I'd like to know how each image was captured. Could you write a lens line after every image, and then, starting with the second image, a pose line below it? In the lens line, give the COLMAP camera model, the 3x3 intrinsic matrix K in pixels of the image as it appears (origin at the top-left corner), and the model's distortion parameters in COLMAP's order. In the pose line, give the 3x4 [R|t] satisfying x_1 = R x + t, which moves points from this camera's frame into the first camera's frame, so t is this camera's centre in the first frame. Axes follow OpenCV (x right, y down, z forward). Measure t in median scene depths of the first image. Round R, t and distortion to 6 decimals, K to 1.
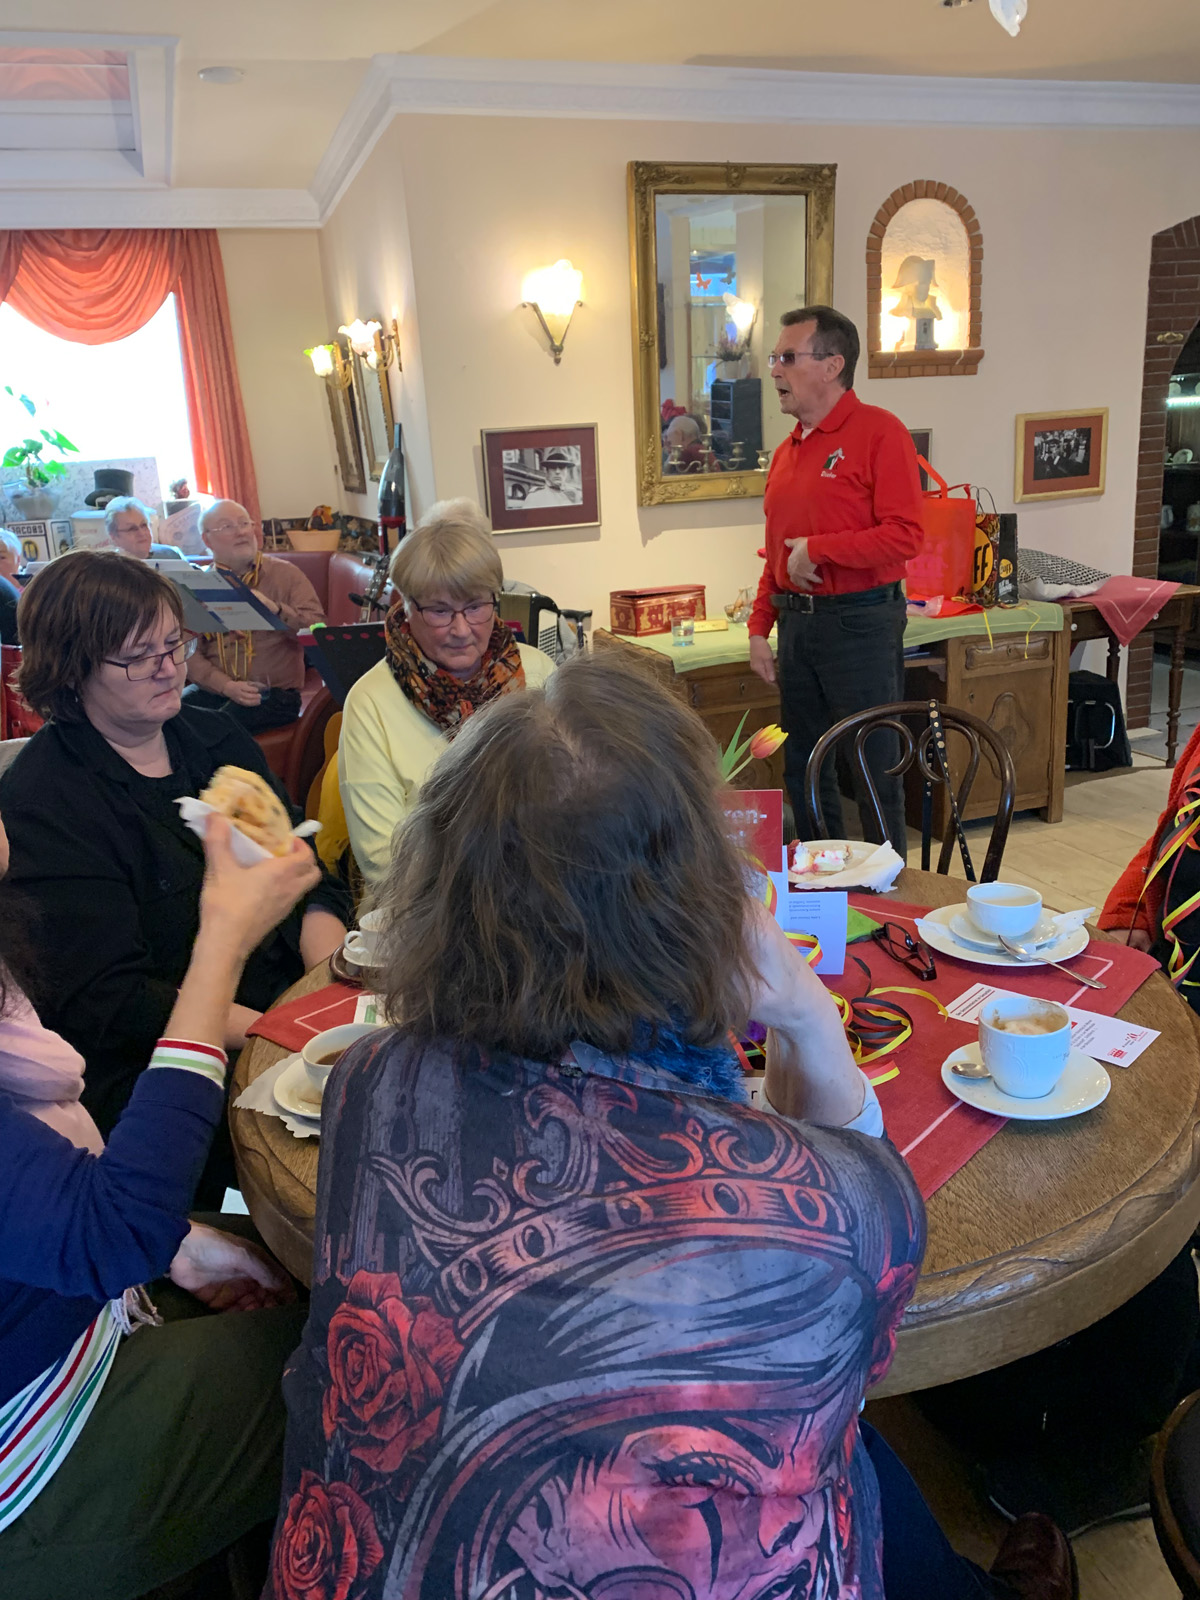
lens RADIAL K [[1232.9, 0, 600.0], [0, 1232.9, 800.0], [0, 0, 1]] dist [0.001440, 0.002911]
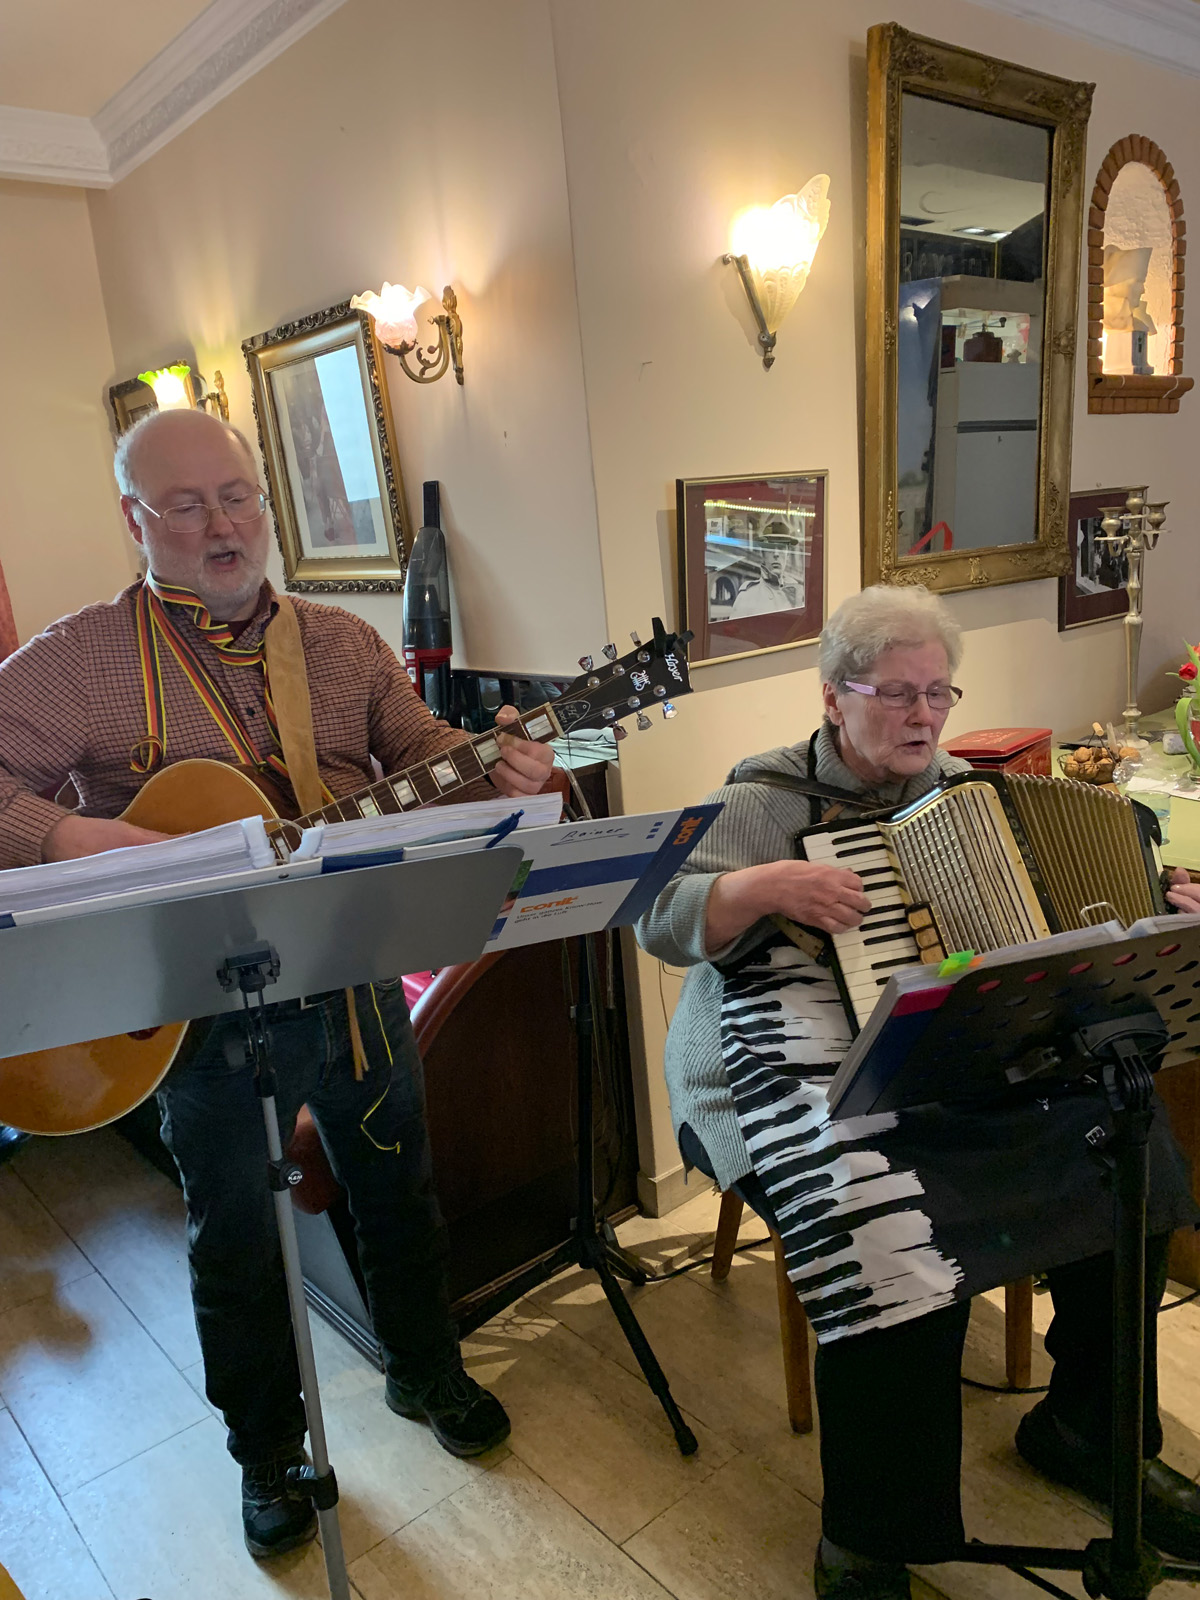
lens RADIAL K [[1232.9, 0, 600.0], [0, 1232.9, 800.0], [0, 0, 1]] dist [0.001440, 0.002911]
pose [[0.933672, -0.097442, 0.344618, -0.291830], [0.127451, 0.989682, -0.065468, -0.117343], [-0.334683, 0.105047, 0.936457, 0.468348]]
